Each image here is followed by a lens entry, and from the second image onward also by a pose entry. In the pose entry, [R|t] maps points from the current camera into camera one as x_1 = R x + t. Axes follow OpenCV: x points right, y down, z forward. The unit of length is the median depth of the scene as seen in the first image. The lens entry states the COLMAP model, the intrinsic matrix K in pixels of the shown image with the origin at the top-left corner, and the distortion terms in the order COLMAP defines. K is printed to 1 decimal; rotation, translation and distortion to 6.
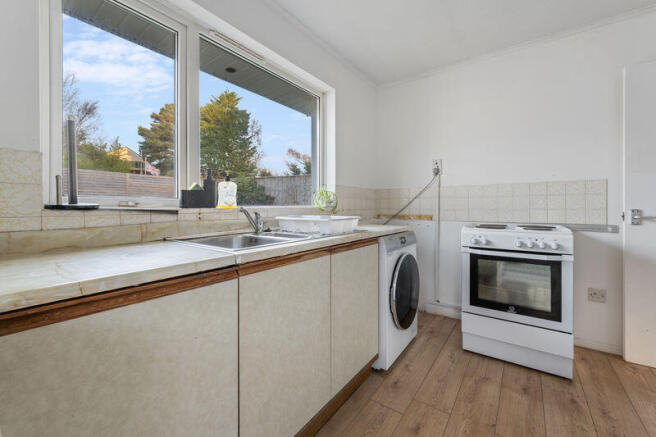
lens RADIAL K [[271.9, 0, 329.0], [0, 271.9, 208.8], [0, 0, 1]] dist [-0.001263, -0.000257]
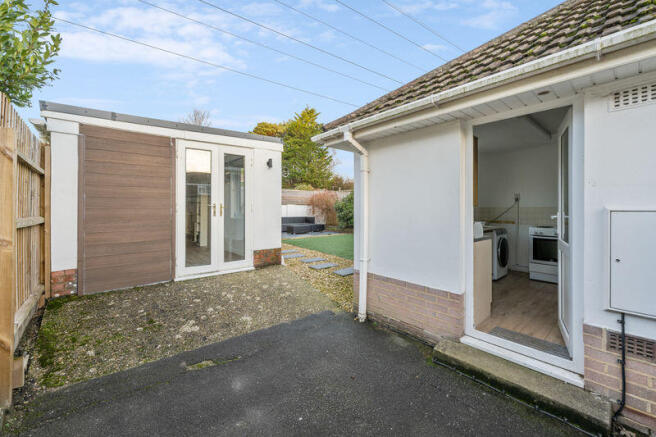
lens RADIAL K [[271.9, 0, 329.0], [0, 271.9, 208.8], [0, 0, 1]] dist [-0.001263, -0.000257]
pose [[0.975808, 0.001444, -0.218626, -0.472050], [-0.003060, 0.999970, -0.007053, -0.045685], [0.218609, 0.007552, 0.975783, -1.146496]]
